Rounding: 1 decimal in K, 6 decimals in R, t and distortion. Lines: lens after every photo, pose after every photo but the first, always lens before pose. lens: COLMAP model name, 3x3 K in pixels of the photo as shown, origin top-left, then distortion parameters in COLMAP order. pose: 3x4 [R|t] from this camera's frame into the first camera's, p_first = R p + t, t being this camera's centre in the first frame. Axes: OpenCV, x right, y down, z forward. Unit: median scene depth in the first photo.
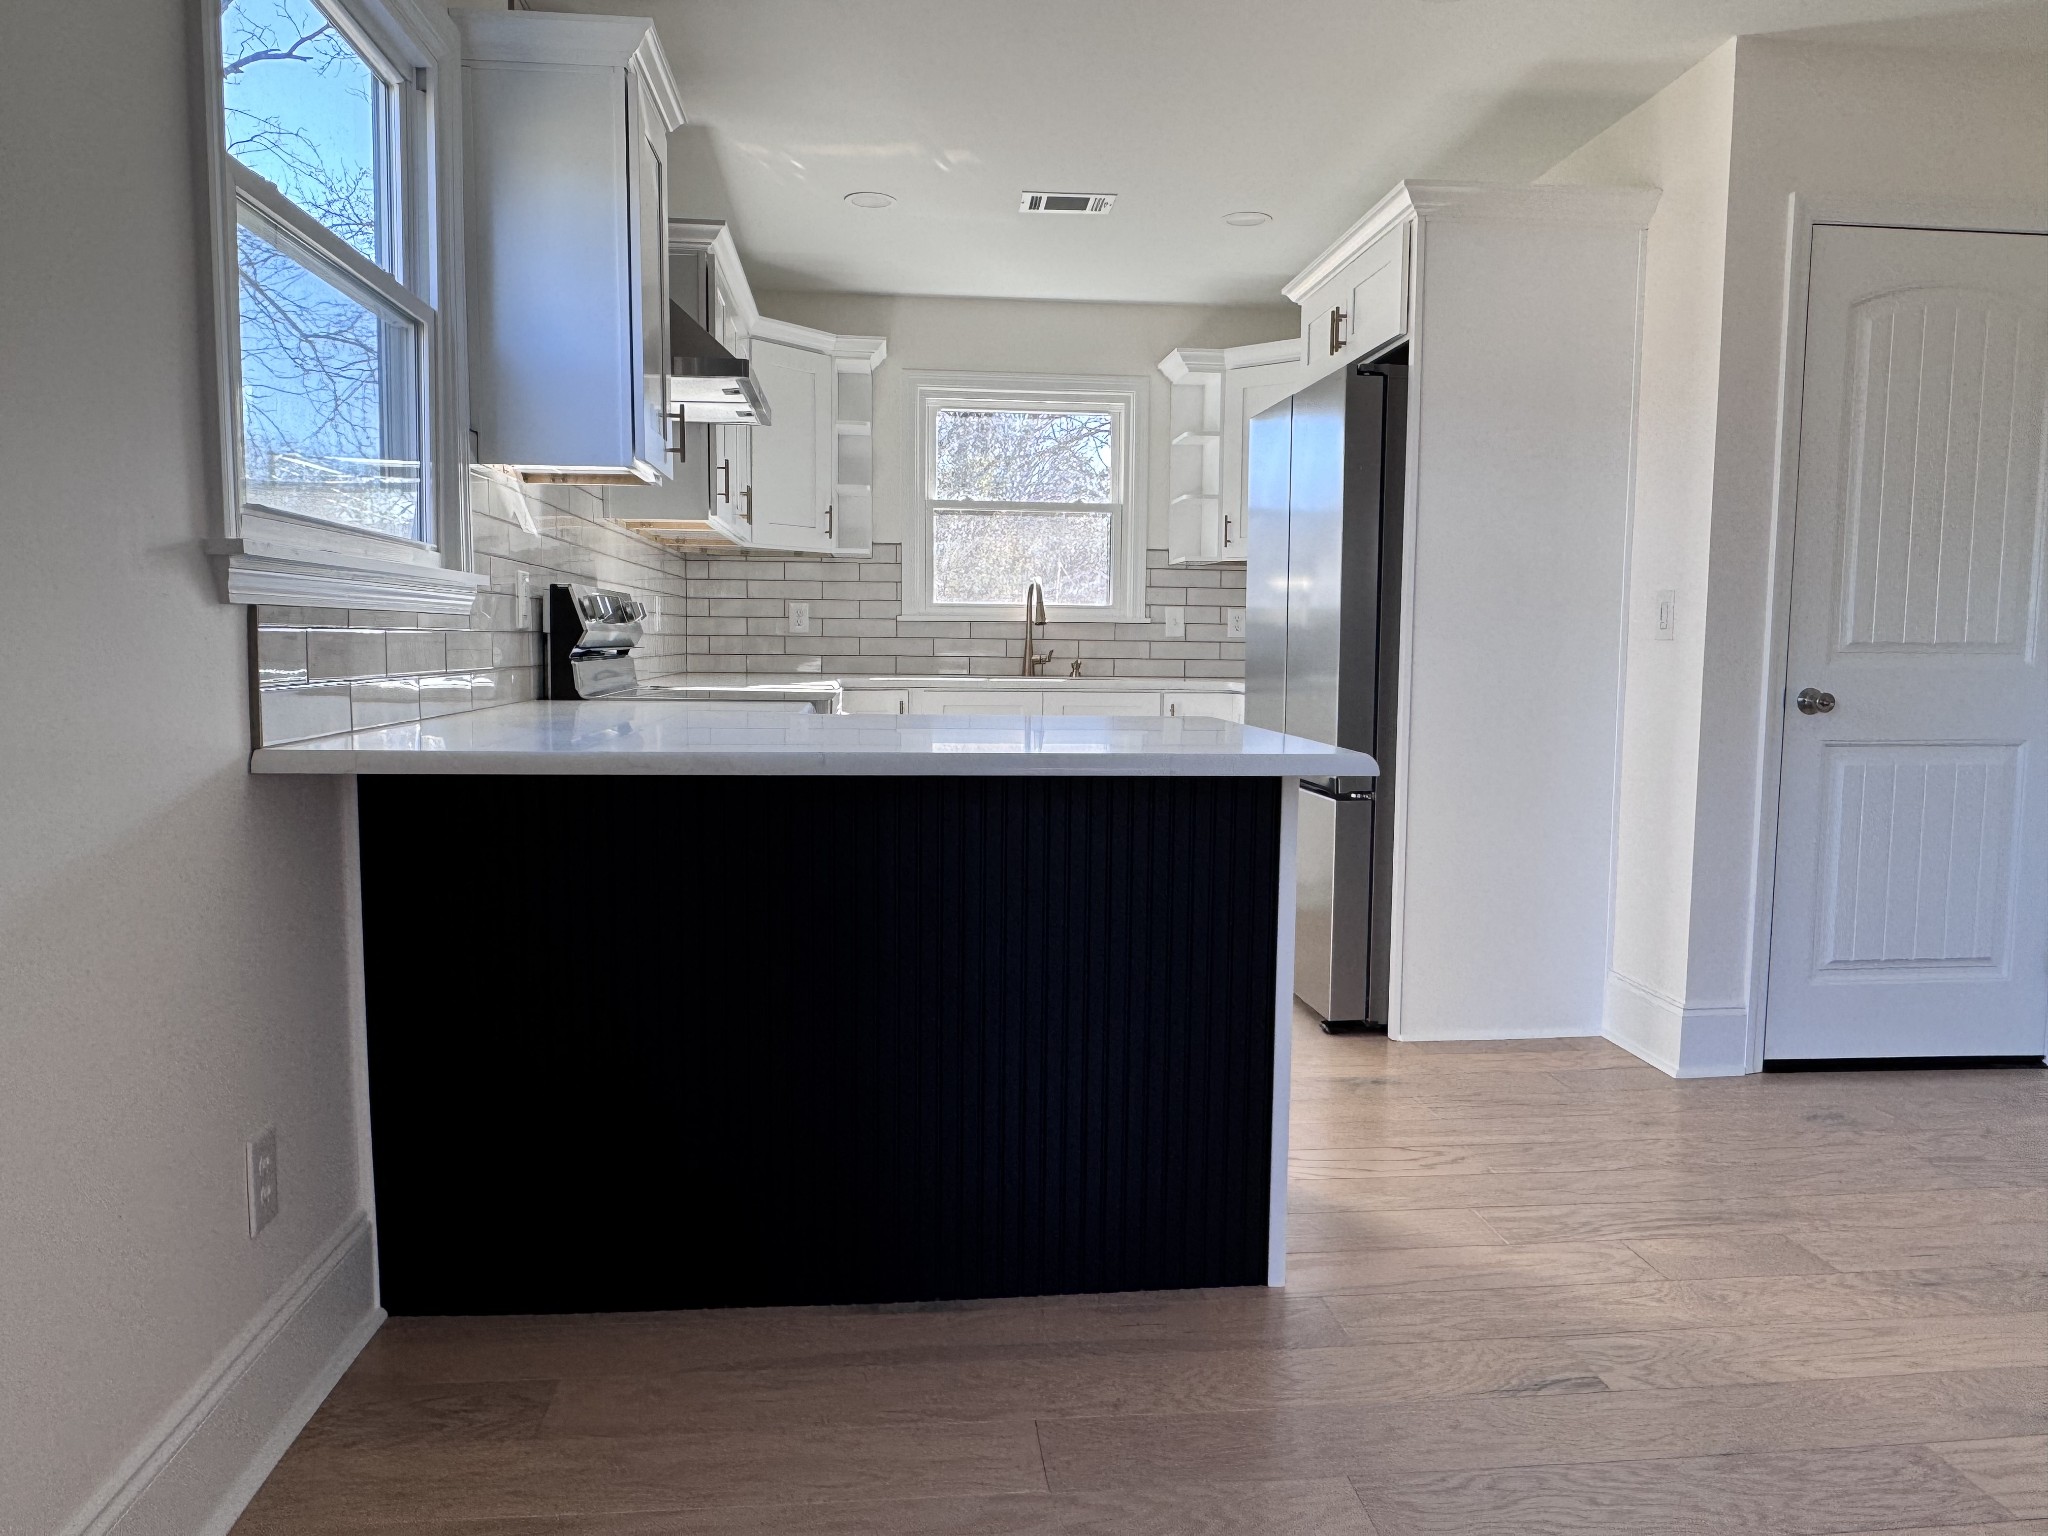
lens RADIAL K [[1412.8, 0, 1035.8], [0, 1412.8, 772.5], [0, 0, 1]] dist [-0.003521, 0.003269]
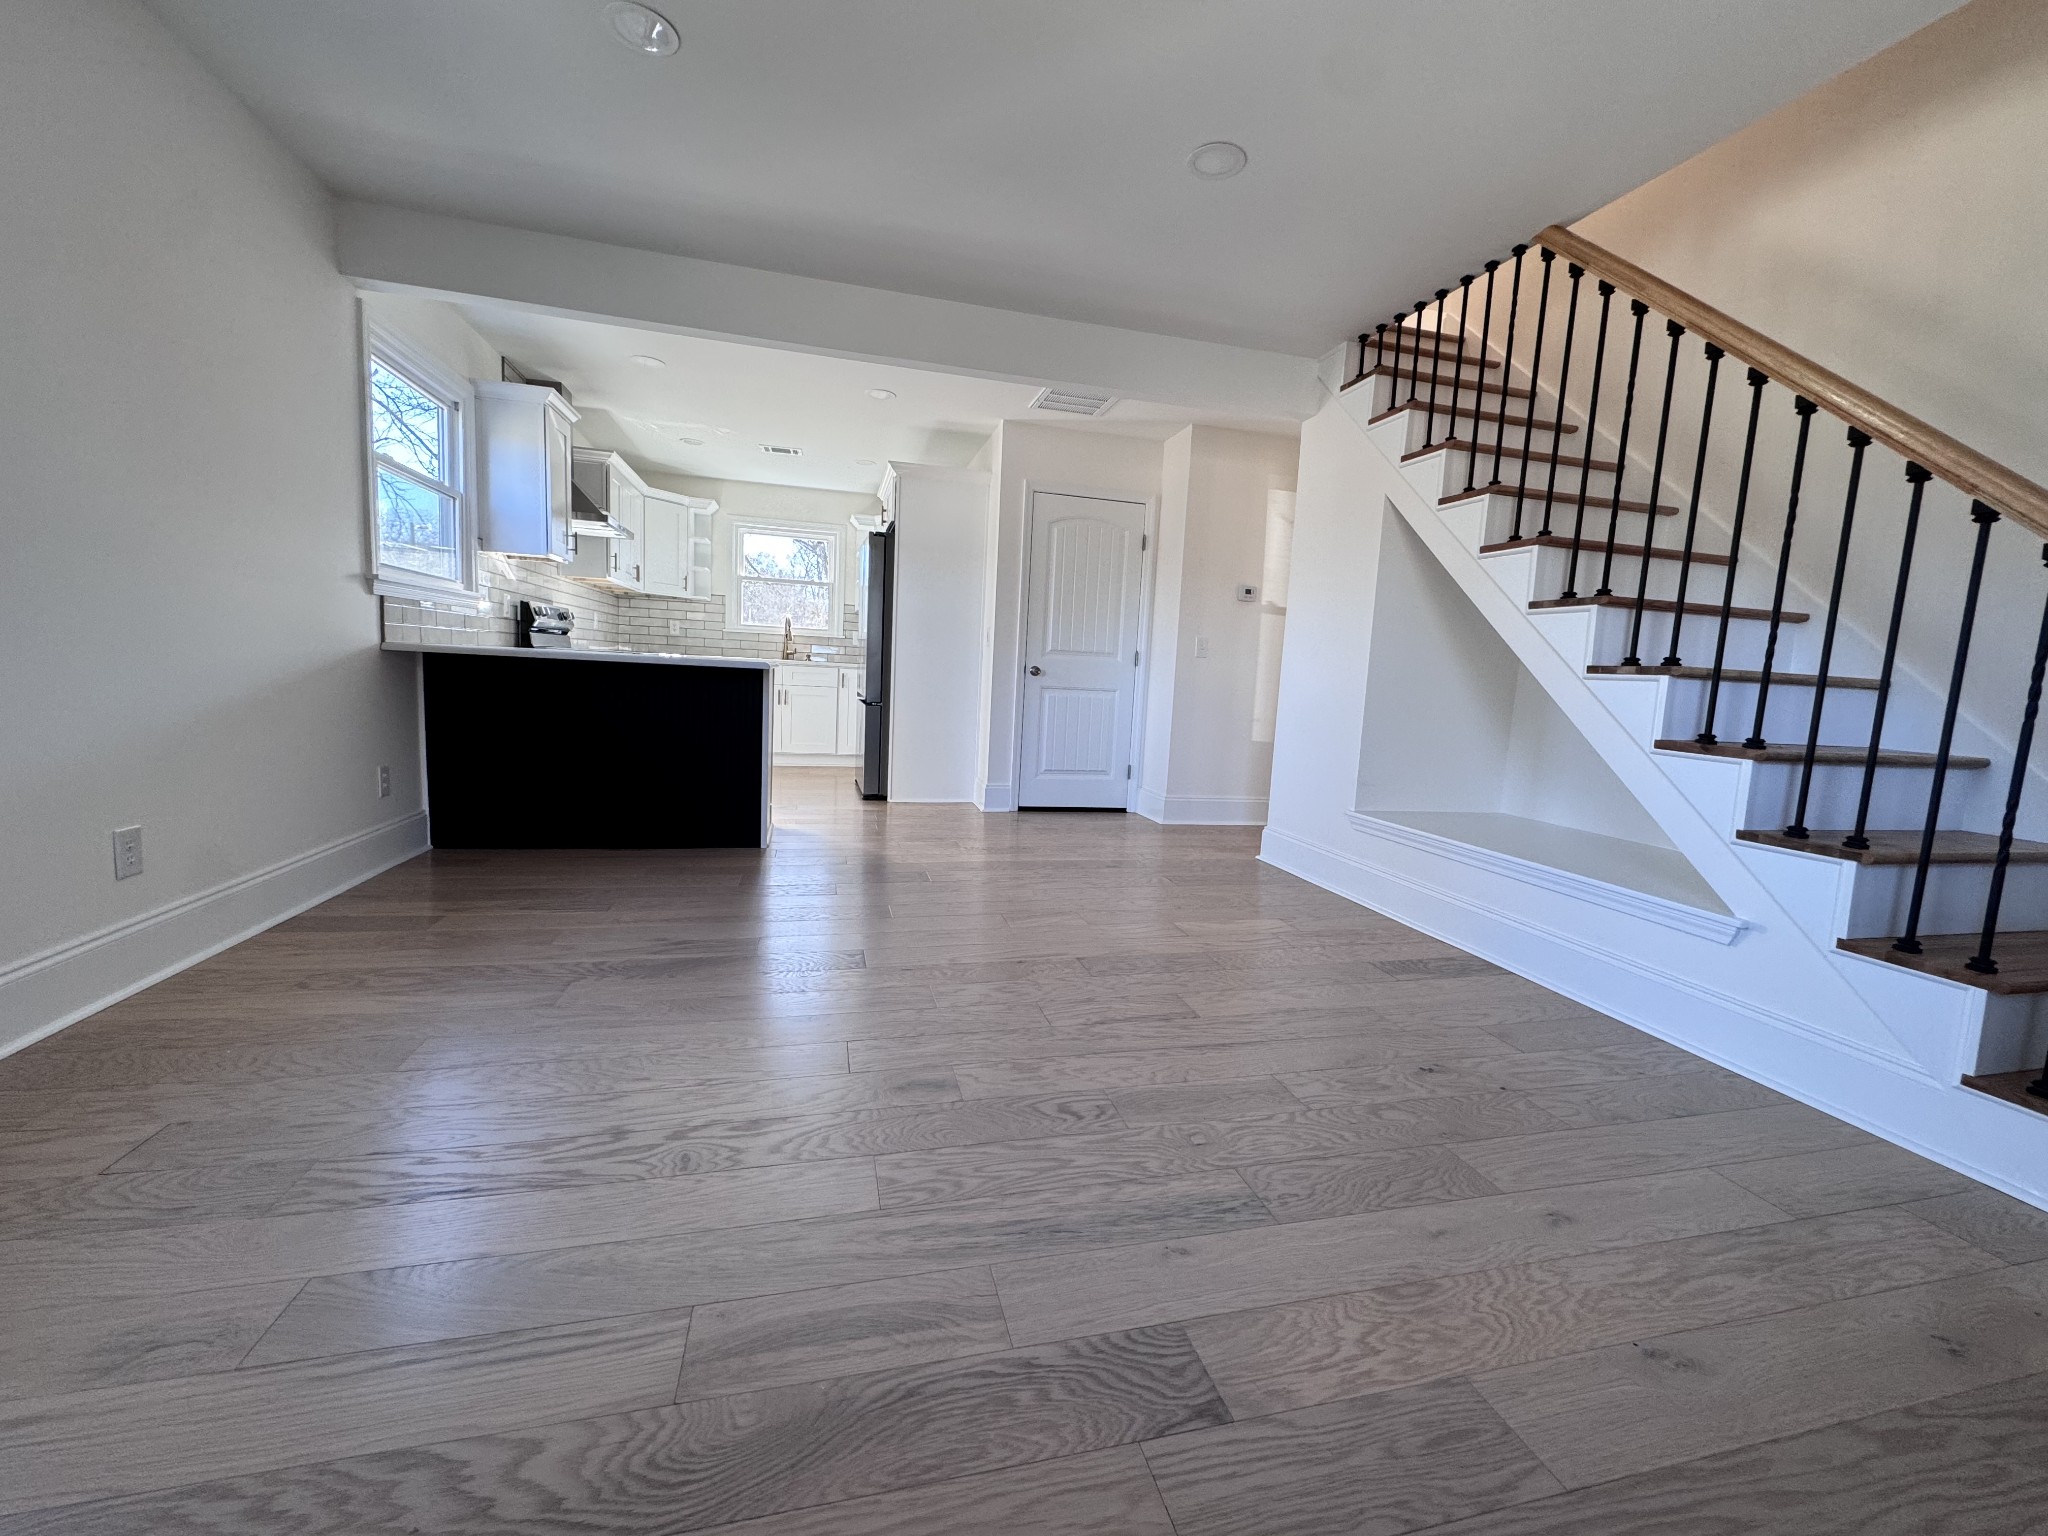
lens RADIAL K [[818.7, 0, 1032.5], [0, 818.7, 765.2], [0, 0, 1]] dist [-0.001320, 0.000544]
pose [[0.988274, 0.023788, 0.150824, 0.234786], [-0.027790, 0.999314, 0.024485, 0.067150], [-0.150138, -0.028390, 0.988257, -0.395120]]
